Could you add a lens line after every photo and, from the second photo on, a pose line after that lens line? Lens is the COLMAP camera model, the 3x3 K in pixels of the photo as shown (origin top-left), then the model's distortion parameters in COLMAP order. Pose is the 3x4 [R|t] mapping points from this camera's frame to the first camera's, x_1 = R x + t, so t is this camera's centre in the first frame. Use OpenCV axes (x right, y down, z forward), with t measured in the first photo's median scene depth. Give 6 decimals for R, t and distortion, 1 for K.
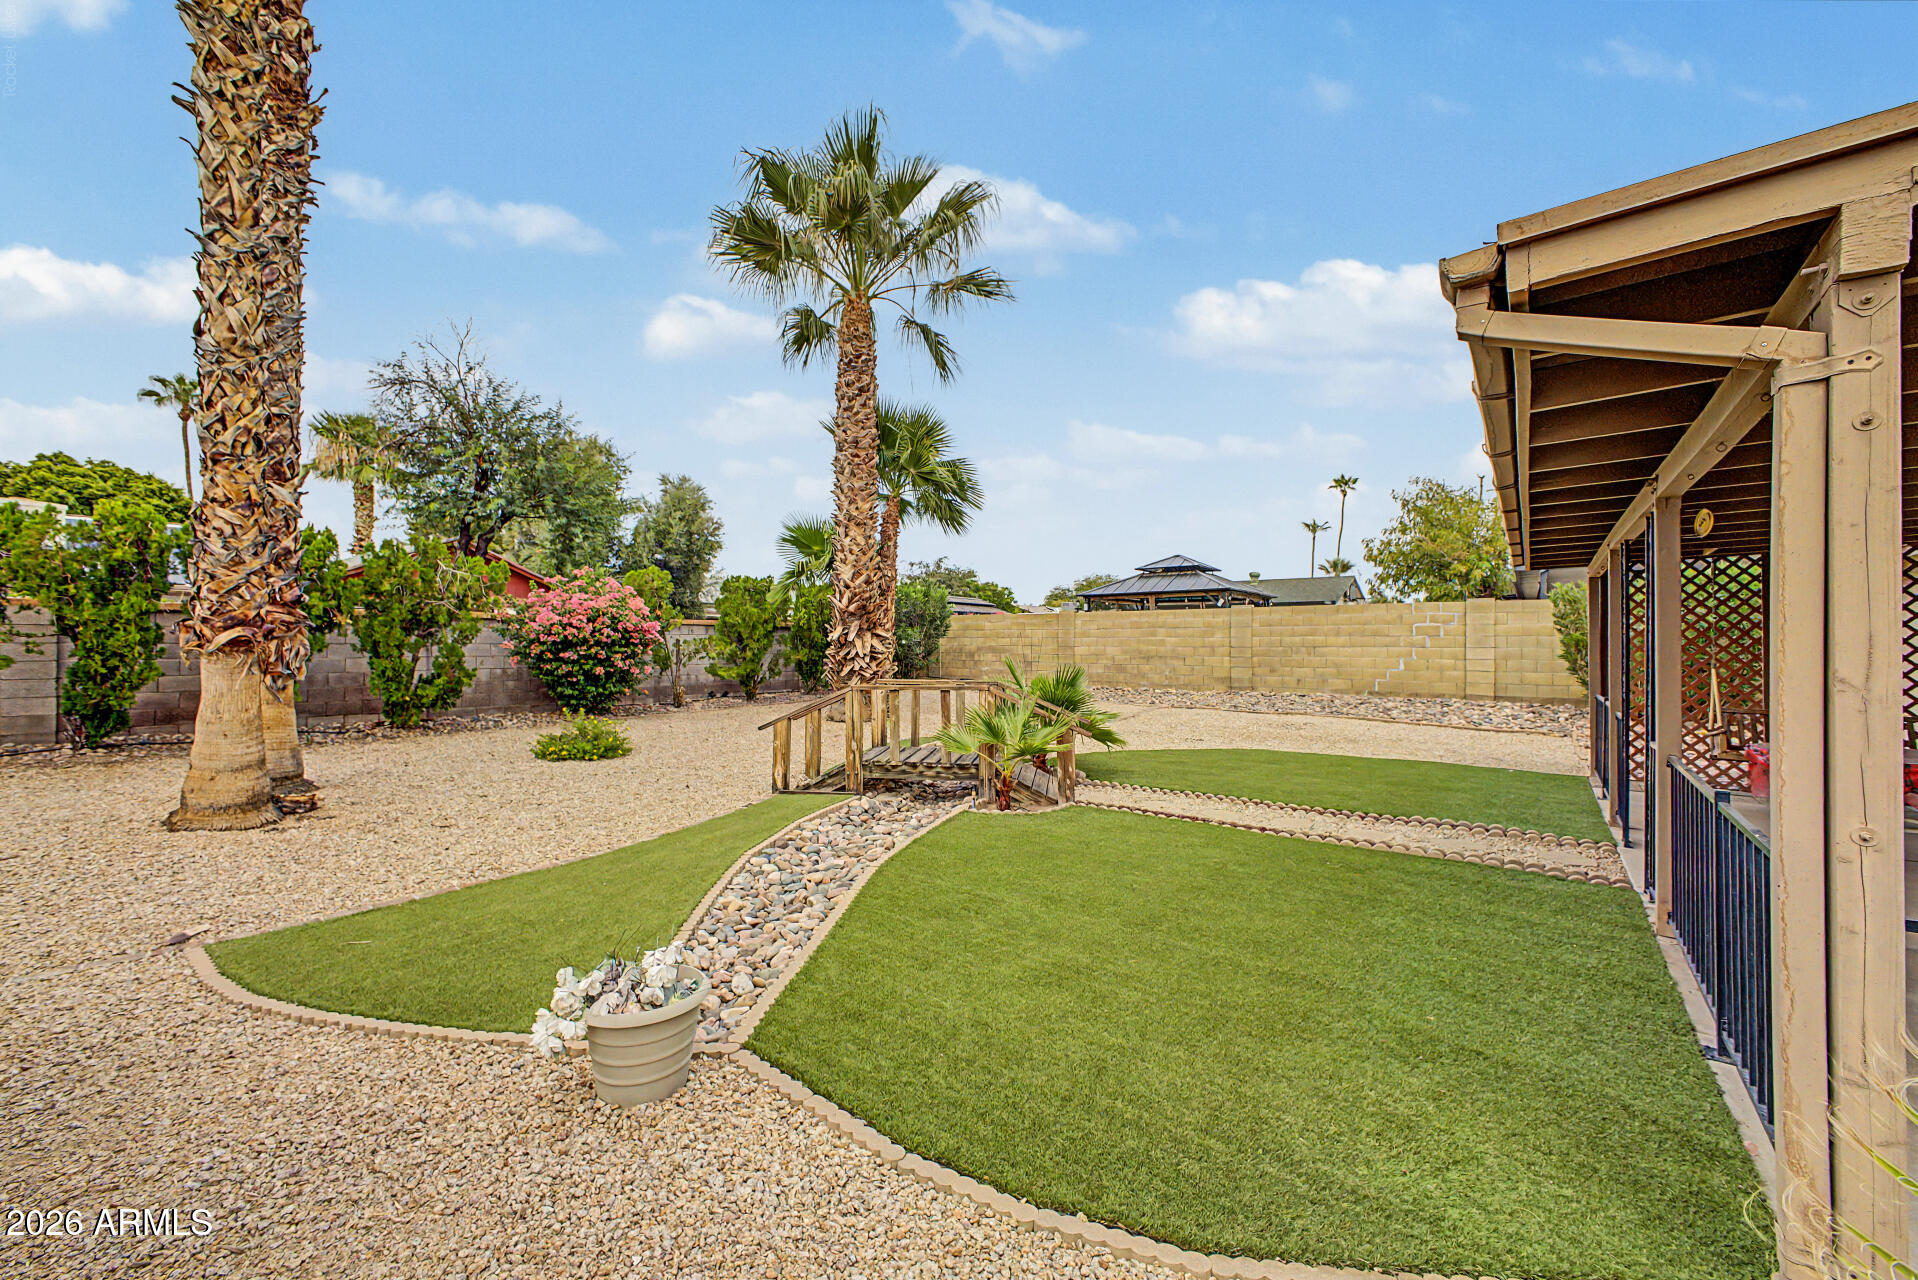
lens RADIAL K [[753.8, 0, 957.4], [0, 753.8, 643.5], [0, 0, 1]] dist [0.016437, -0.000414]
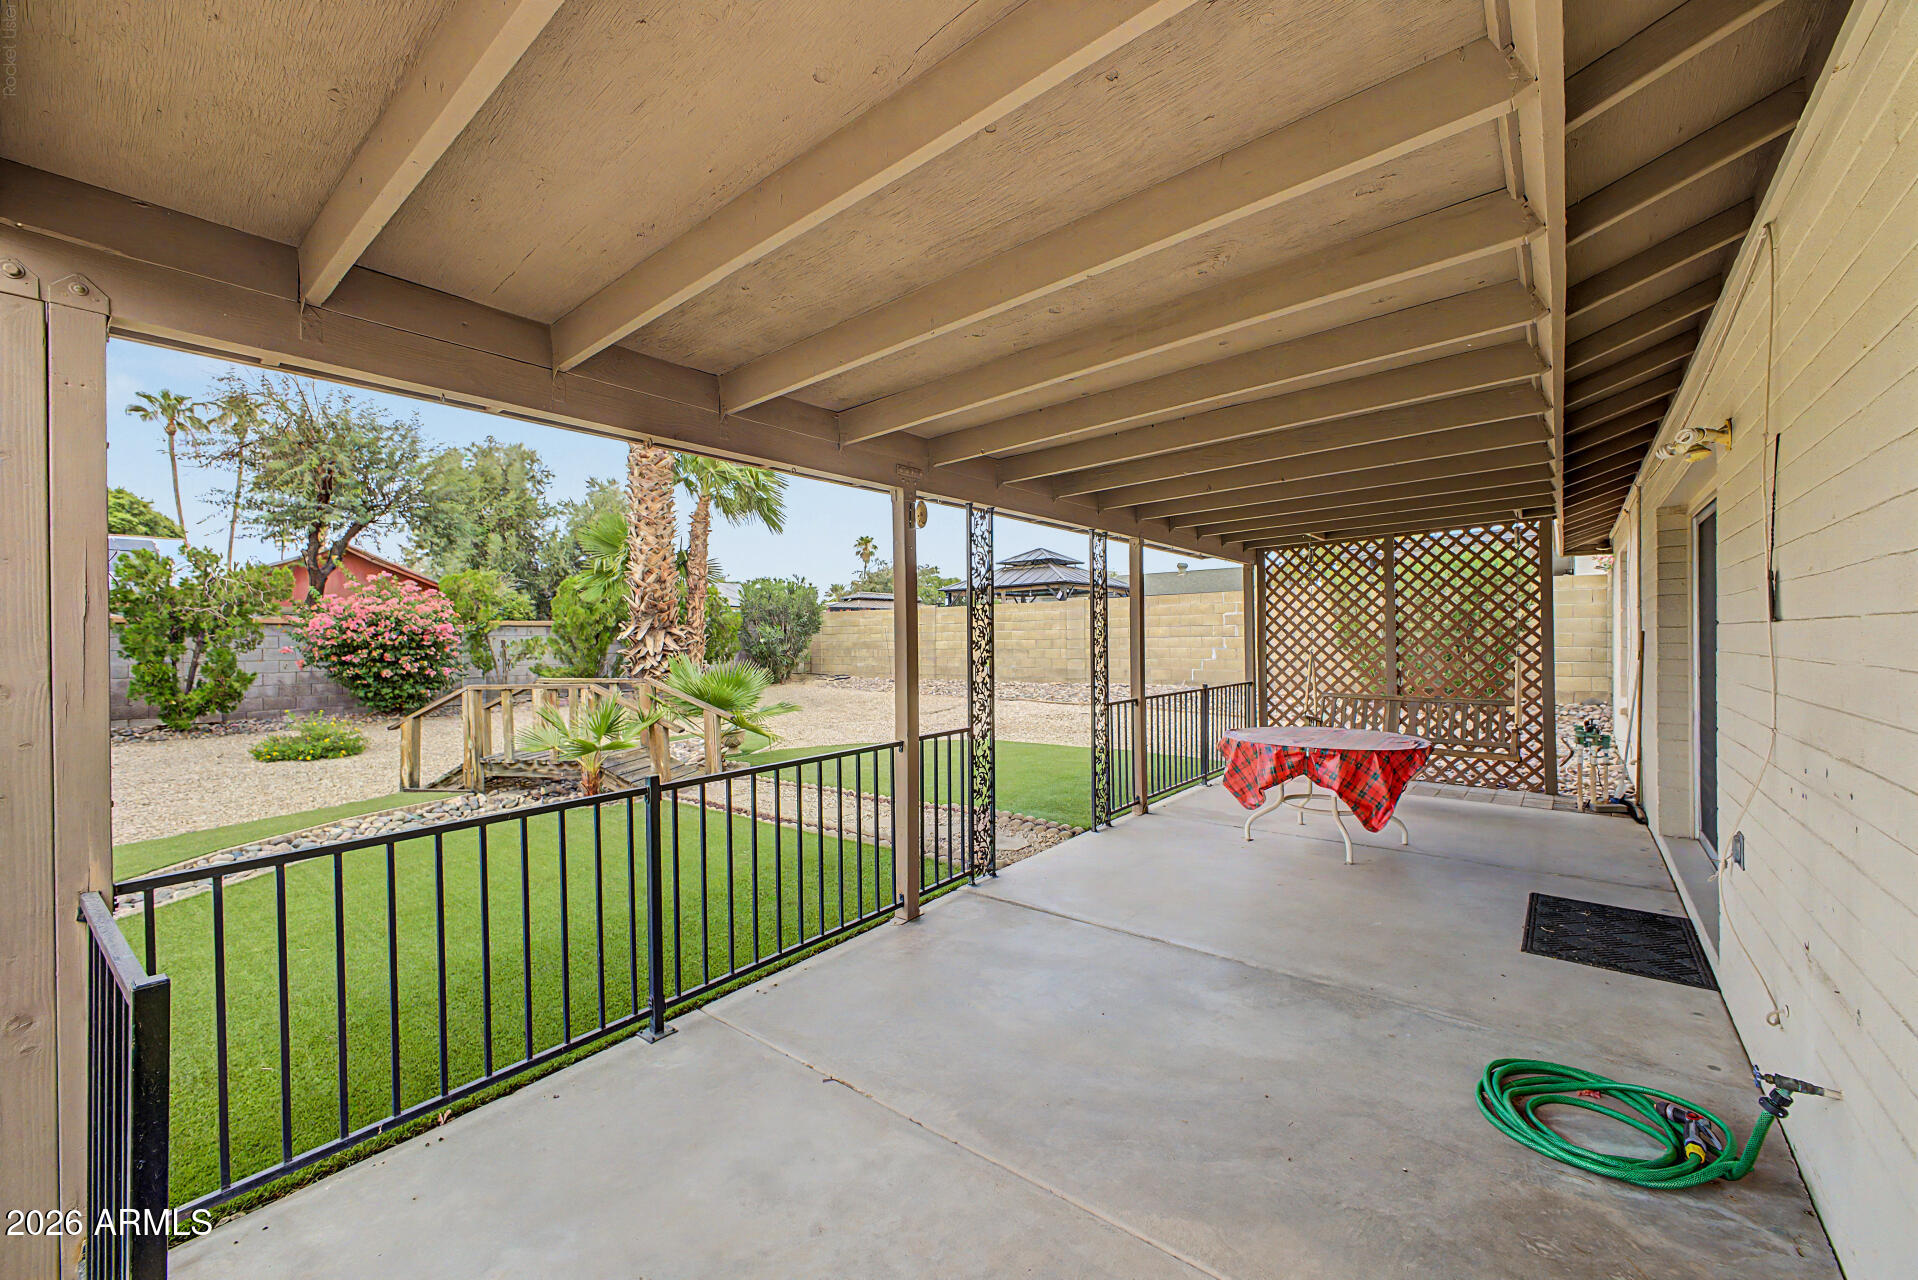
lens RADIAL K [[753.8, 0, 959.2], [0, 753.8, 653.0], [0, 0, 1]] dist [0.016437, -0.000414]
pose [[0.999265, -0.016055, -0.034816, 0.232304], [0.016716, 0.999684, 0.018769, 0.001717], [0.034503, -0.019337, 0.999217, -0.000430]]
